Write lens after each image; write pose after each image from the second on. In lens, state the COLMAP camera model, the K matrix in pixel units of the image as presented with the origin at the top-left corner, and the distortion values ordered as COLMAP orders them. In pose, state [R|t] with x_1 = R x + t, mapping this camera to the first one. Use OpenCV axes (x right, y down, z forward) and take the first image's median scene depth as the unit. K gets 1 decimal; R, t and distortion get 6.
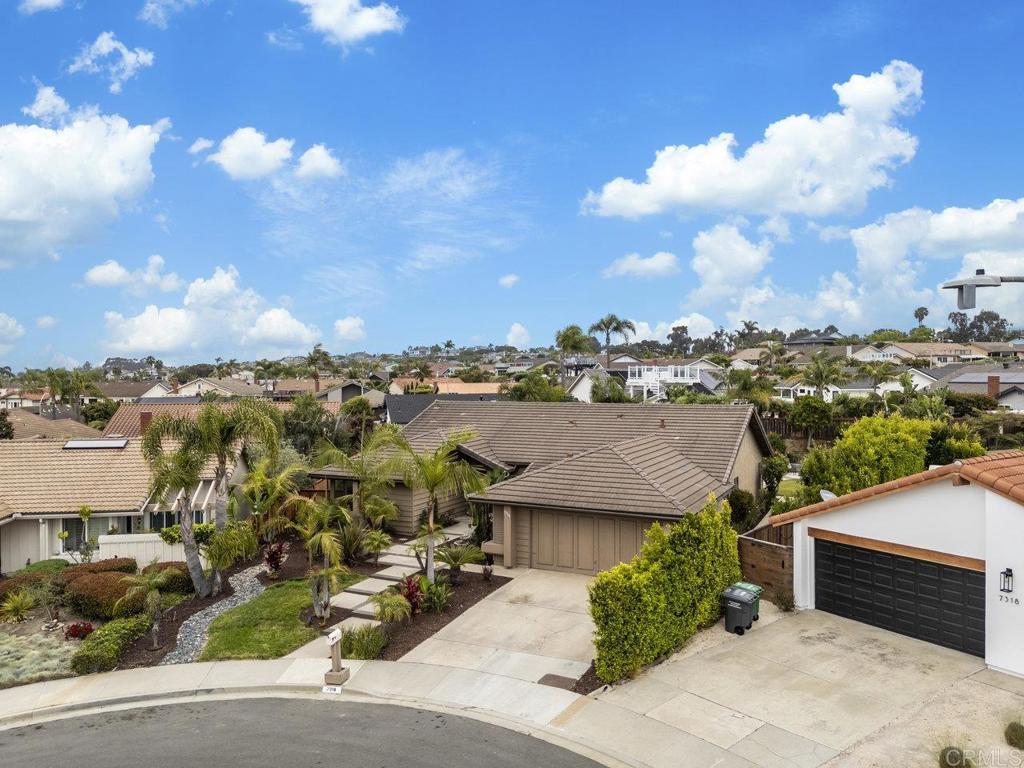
lens RADIAL K [[751.6, 0, 512.0], [0, 751.6, 384.0], [0, 0, 1]] dist [0.070266, -0.068929]
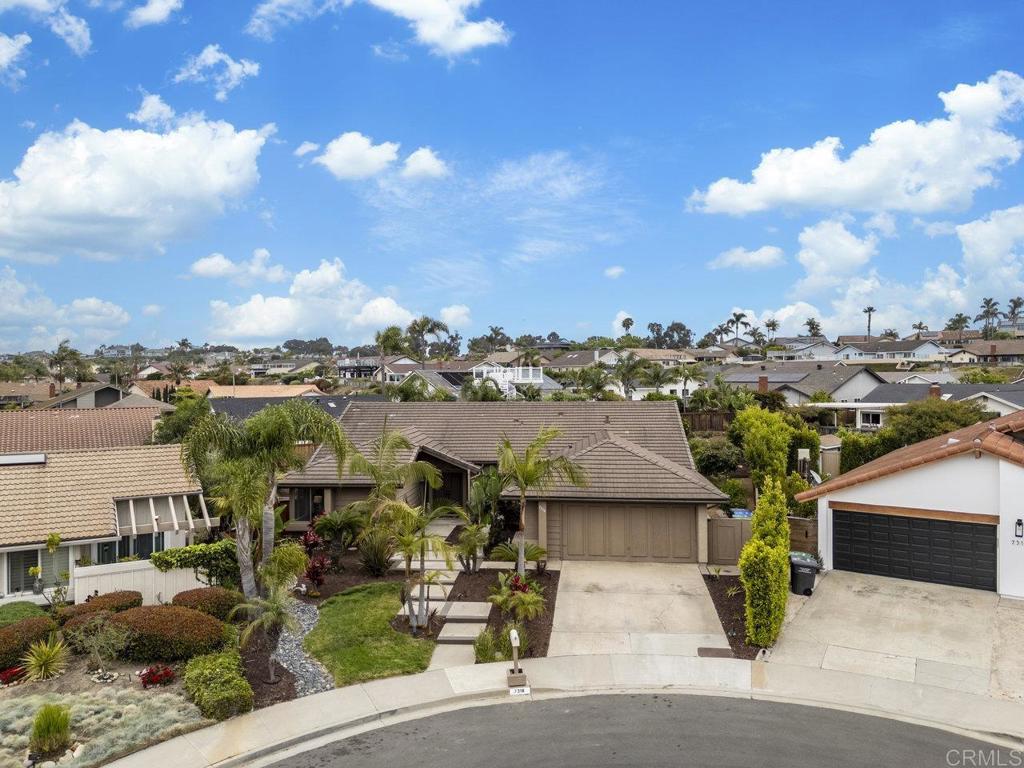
lens RADIAL K [[751.6, 0, 512.0], [0, 751.6, 384.0], [0, 0, 1]] dist [0.070266, -0.068929]
pose [[0.931593, -0.004696, 0.363472, -0.505959], [0.005828, 0.999981, -0.002017, 0.005017], [-0.363456, 0.003998, 0.931603, 0.072344]]
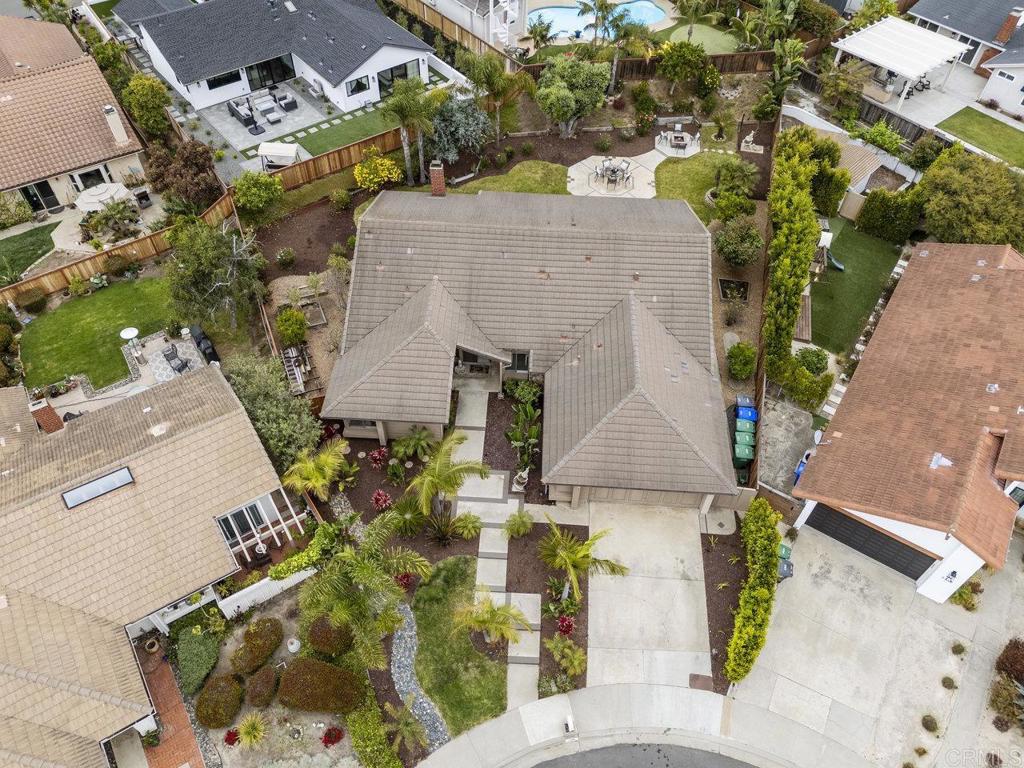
lens RADIAL K [[751.6, 0, 512.0], [0, 751.6, 384.0], [0, 0, 1]] dist [0.070266, -0.068929]
pose [[0.914442, -0.294164, 0.277964, -0.470882], [-0.018178, 0.656264, 0.754313, -1.019026], [-0.404309, -0.694828, 0.594768, 0.536303]]
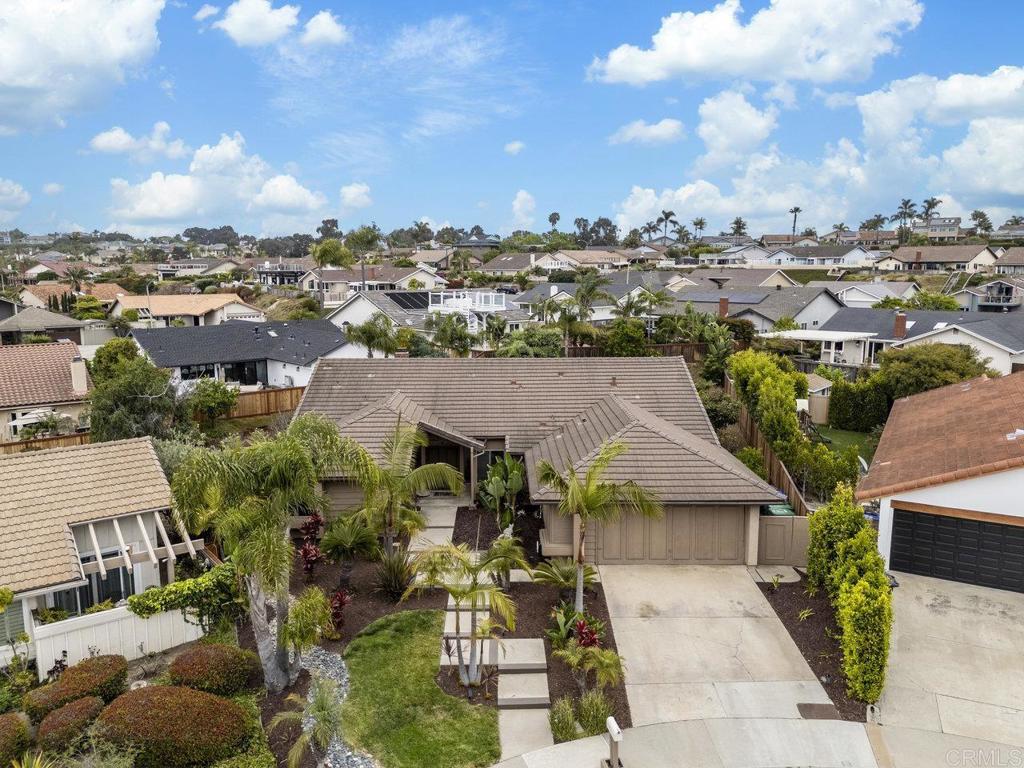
lens RADIAL K [[751.6, 0, 512.0], [0, 751.6, 384.0], [0, 0, 1]] dist [0.070266, -0.068929]
pose [[0.885419, -0.068699, 0.459689, -0.588179], [0.002202, 0.989625, 0.143656, -0.135712], [-0.464789, -0.126183, 0.876384, 0.316423]]
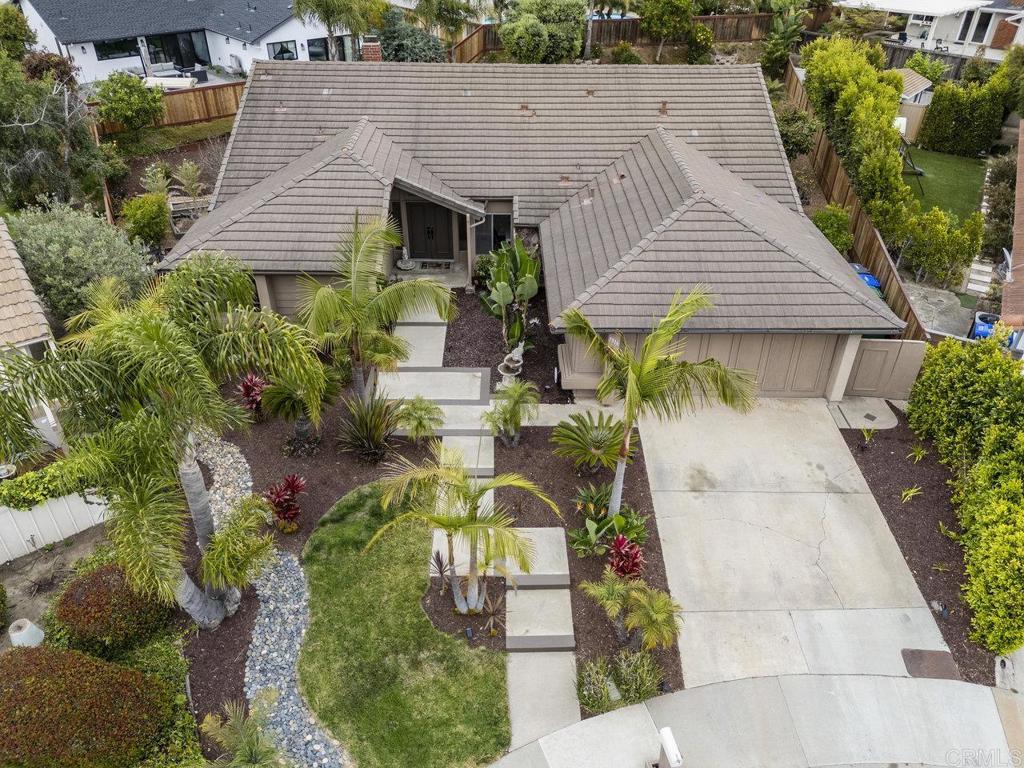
lens RADIAL K [[751.6, 0, 512.0], [0, 751.6, 384.0], [0, 0, 1]] dist [0.070266, -0.068929]
pose [[0.886748, -0.247184, 0.390612, -0.432814], [-0.010910, 0.833591, 0.552274, -0.197063], [-0.462124, -0.493989, 0.736489, 0.646755]]
